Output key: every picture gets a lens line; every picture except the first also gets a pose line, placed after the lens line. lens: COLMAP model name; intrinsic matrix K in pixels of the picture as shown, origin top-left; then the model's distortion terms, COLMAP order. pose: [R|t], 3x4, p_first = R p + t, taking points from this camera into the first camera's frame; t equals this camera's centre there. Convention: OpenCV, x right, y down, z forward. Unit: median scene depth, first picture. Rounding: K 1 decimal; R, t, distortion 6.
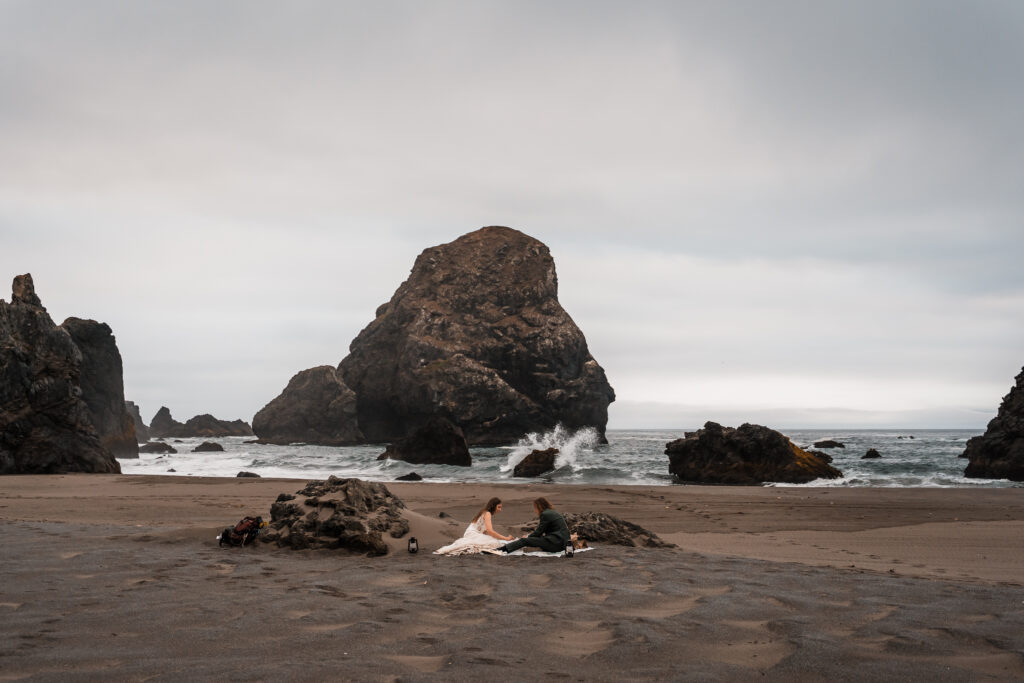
lens RADIAL K [[1316.3, 0, 512.0], [0, 1316.3, 341.5], [0, 0, 1]] dist [0.002104, 0.003674]
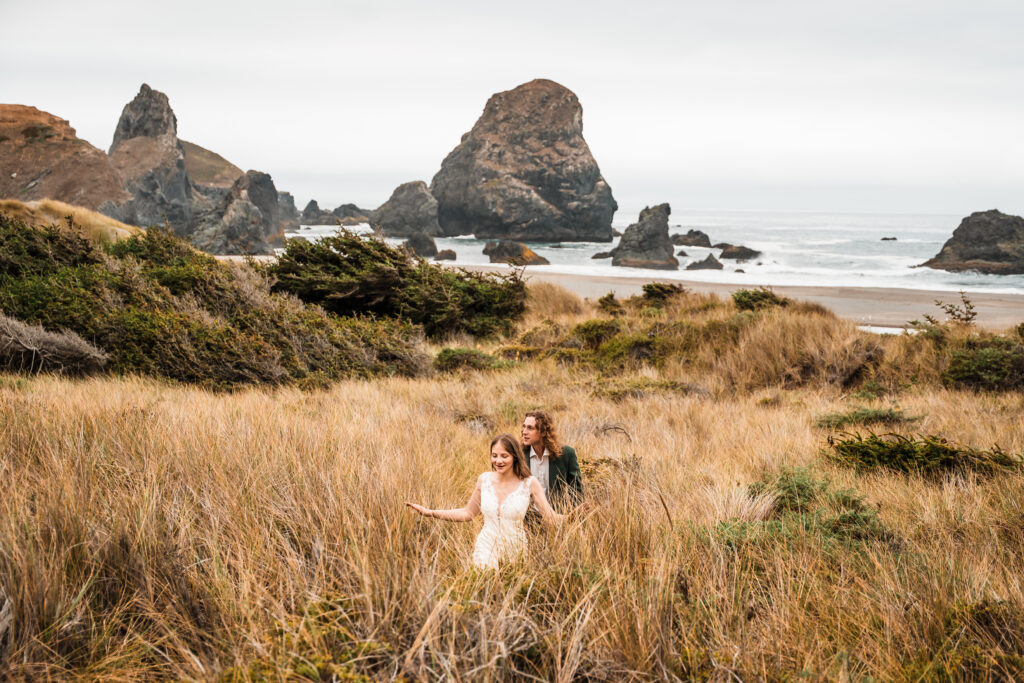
lens RADIAL K [[1435.0, 0, 512.0], [0, 1435.0, 341.5], [0, 0, 1]] dist [0.036415, 0.033001]
pose [[0.991485, 0.030168, -0.126681, 0.161900], [-0.009923, 0.987470, 0.157497, -0.056115], [0.129845, -0.154898, 0.979360, -0.534189]]
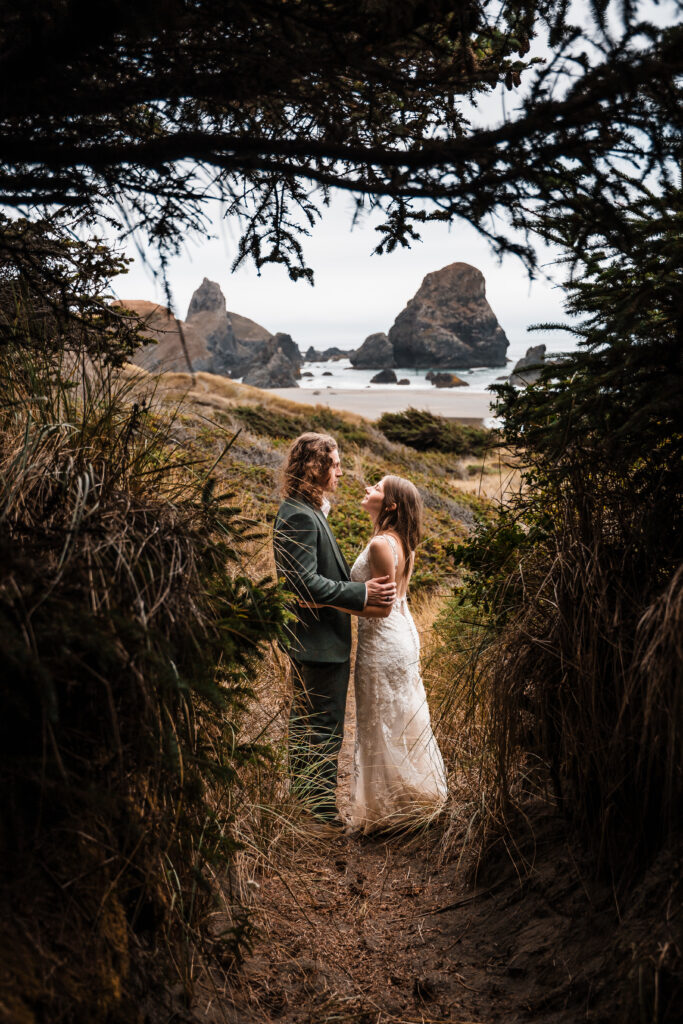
lens RADIAL K [[930.6, 0, 341.5], [0, 930.6, 512.0], [0, 0, 1]] dist [0.003254, -0.000934]
pose [[0.973584, 0.017322, -0.227673, 0.159384], [0.038714, 0.970157, 0.239366, -0.066838], [0.225025, -0.241857, 0.943859, -0.575776]]
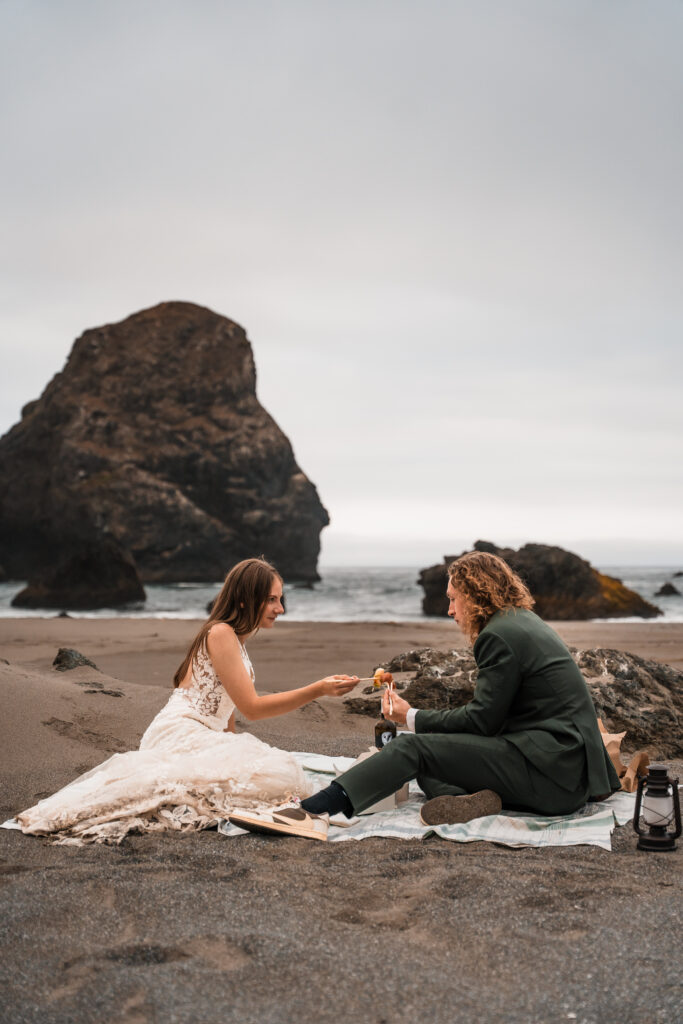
lens RADIAL K [[1591.3, 0, 341.5], [0, 1591.3, 512.0], [0, 0, 1]] dist [0.038539, 0.029294]
pose [[0.995687, 0.001043, 0.092774, -0.002958], [-0.004208, 0.999416, 0.033925, 0.004768], [-0.092684, -0.034170, 0.995109, 0.055772]]
